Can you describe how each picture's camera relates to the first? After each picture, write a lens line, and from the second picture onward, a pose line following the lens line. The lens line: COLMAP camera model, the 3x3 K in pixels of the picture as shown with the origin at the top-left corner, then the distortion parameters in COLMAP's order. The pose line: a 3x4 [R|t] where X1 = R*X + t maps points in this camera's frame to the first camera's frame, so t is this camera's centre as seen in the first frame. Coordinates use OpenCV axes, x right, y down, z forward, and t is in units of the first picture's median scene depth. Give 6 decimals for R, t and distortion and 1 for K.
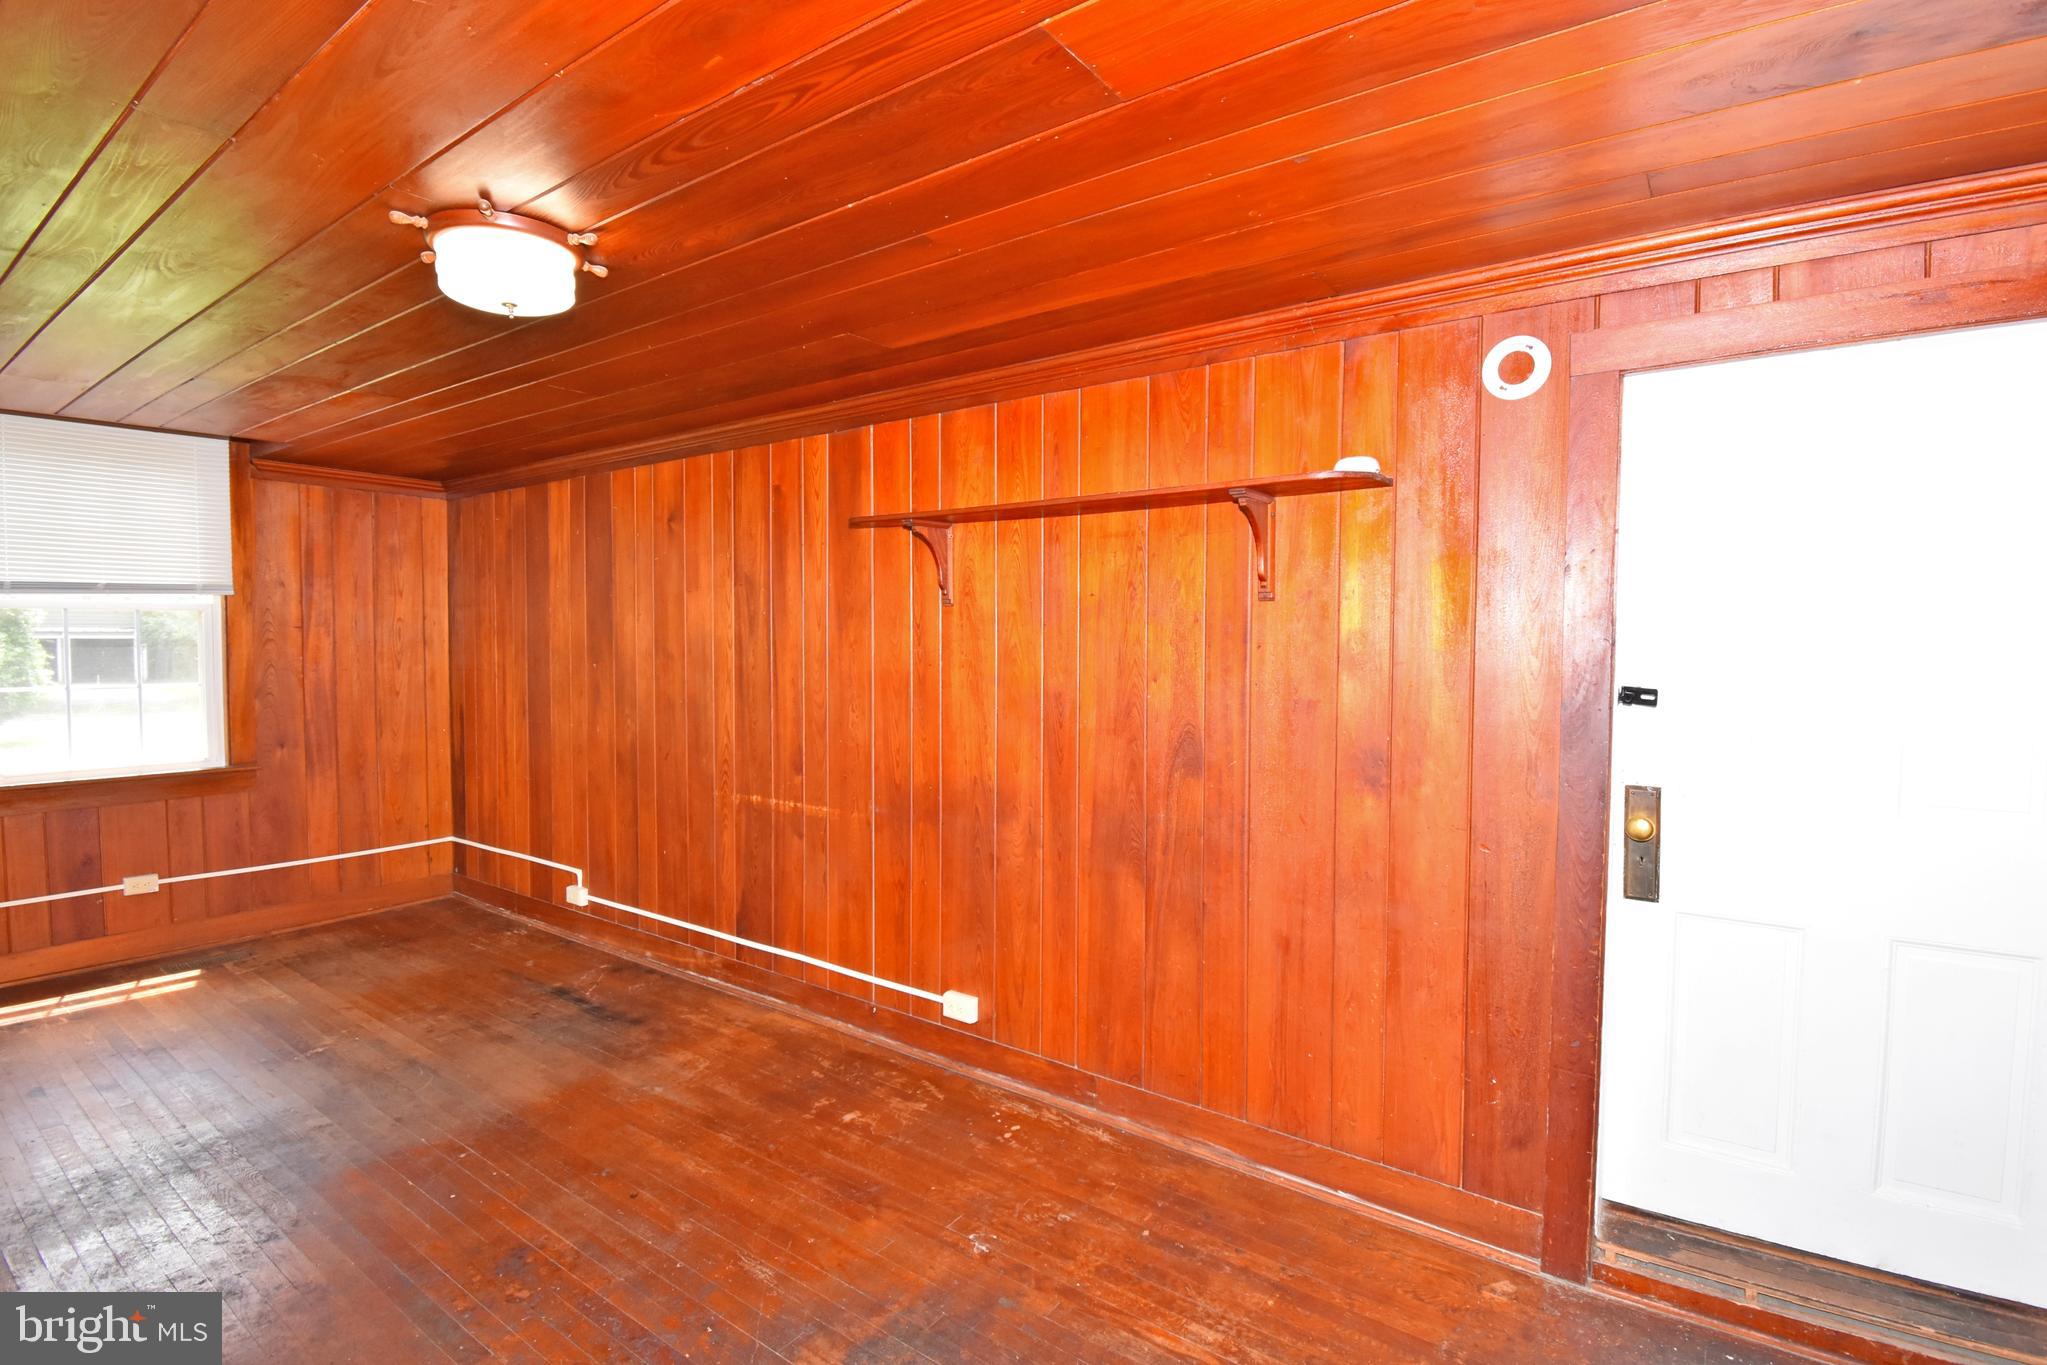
lens RADIAL K [[1029.9, 0, 1035.4], [0, 1029.9, 681.0], [0, 0, 1]] dist [0.015511, -0.025864]
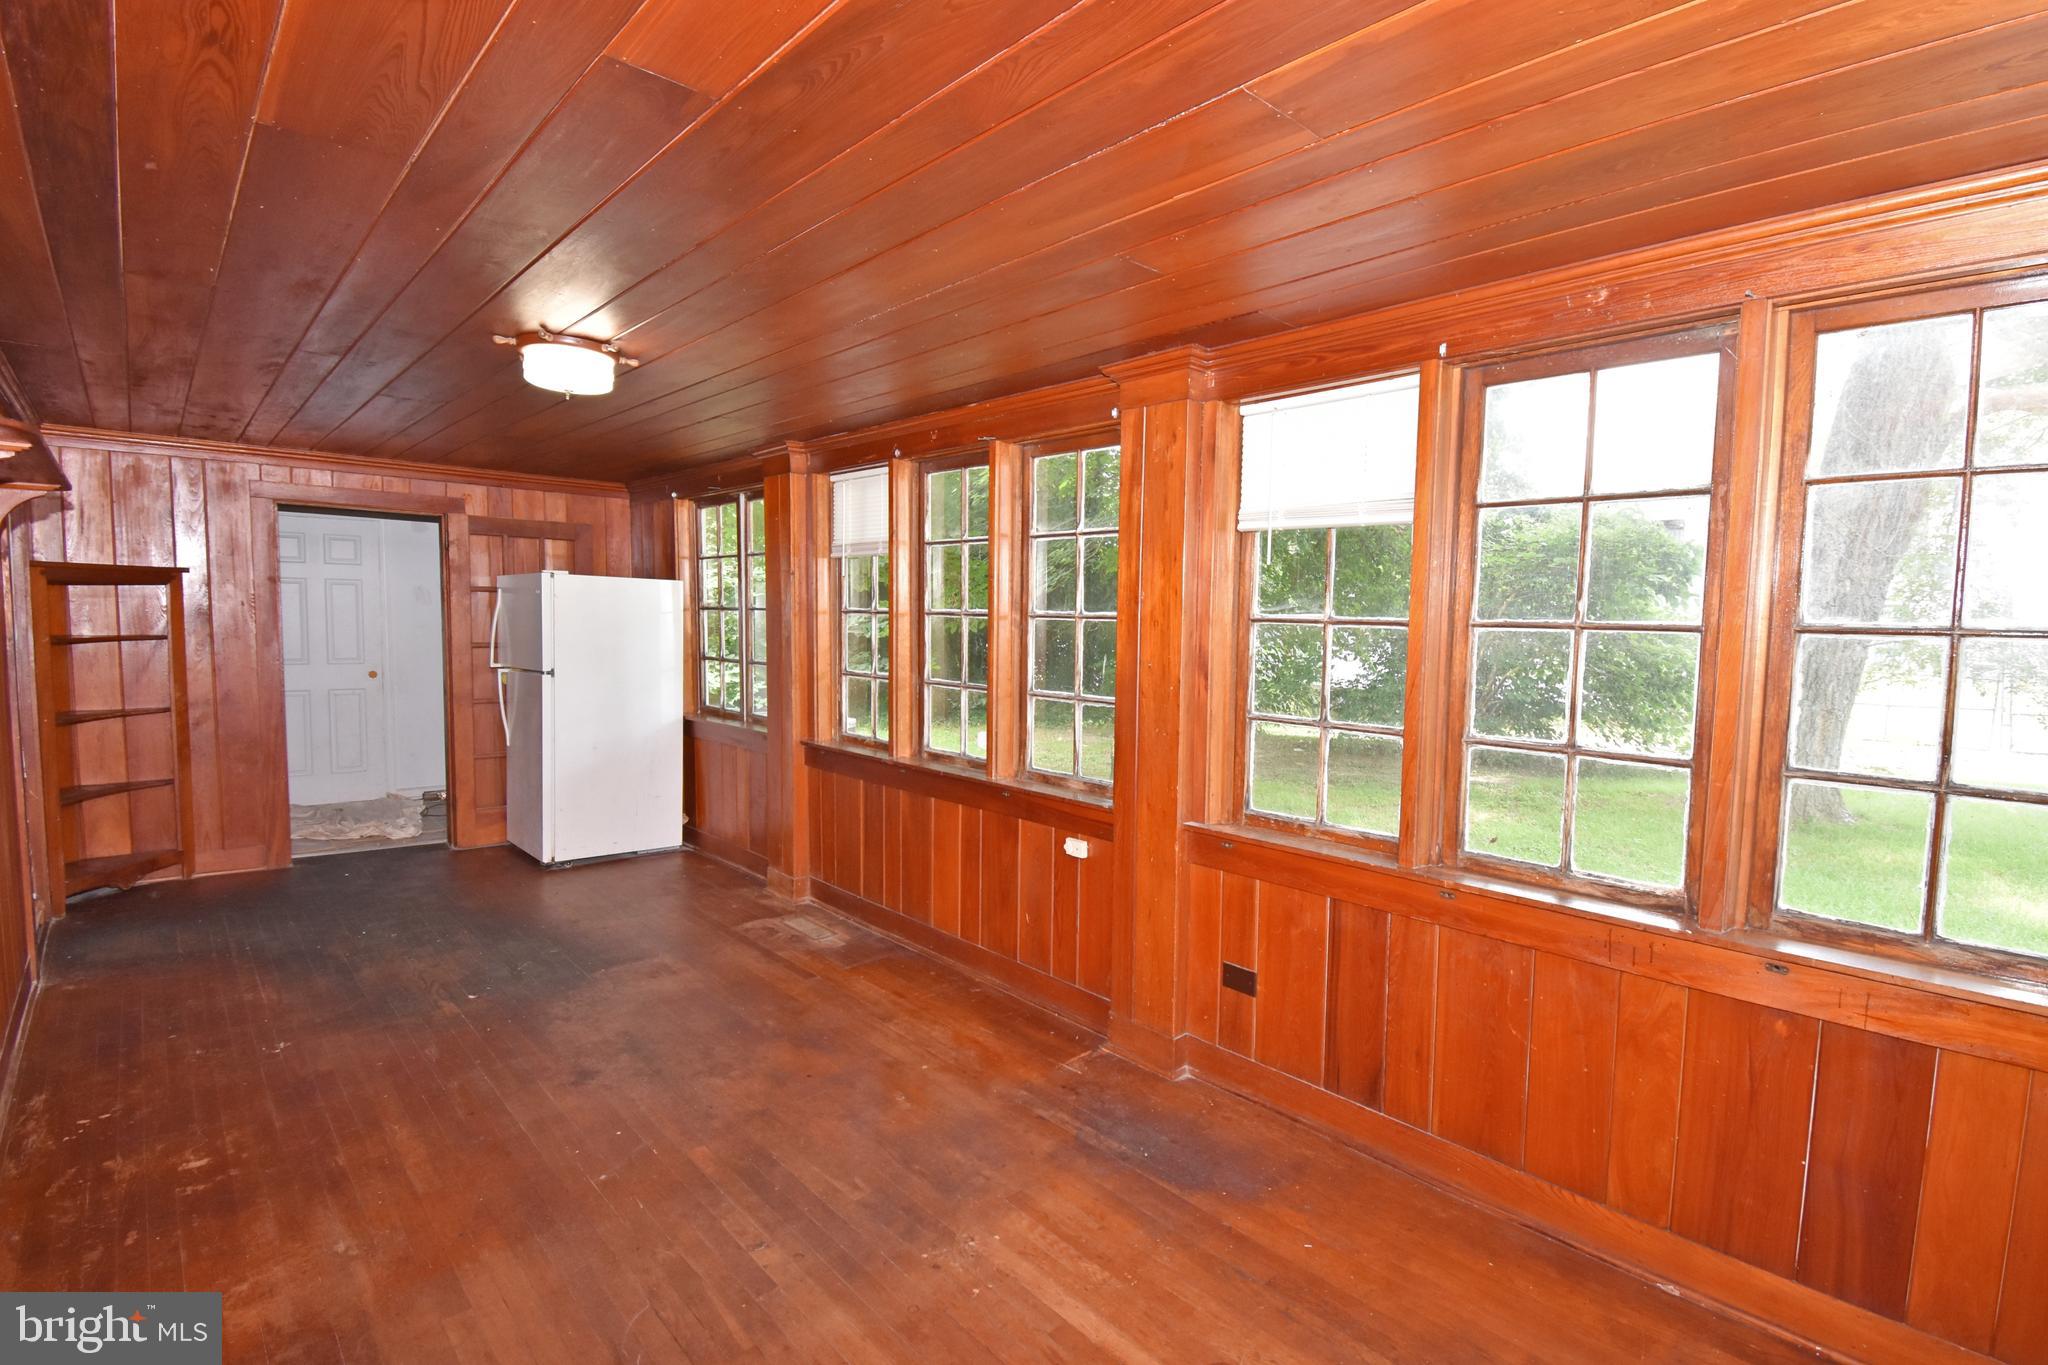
lens RADIAL K [[1030.4, 0, 1035.9], [0, 1030.4, 681.0], [0, 0, 1]] dist [0.015511, -0.025864]
pose [[-0.981262, -0.030722, 0.190214, -1.061344], [-0.007288, 0.992418, 0.122691, -0.096192], [-0.192541, 0.119006, -0.974046, 1.712223]]
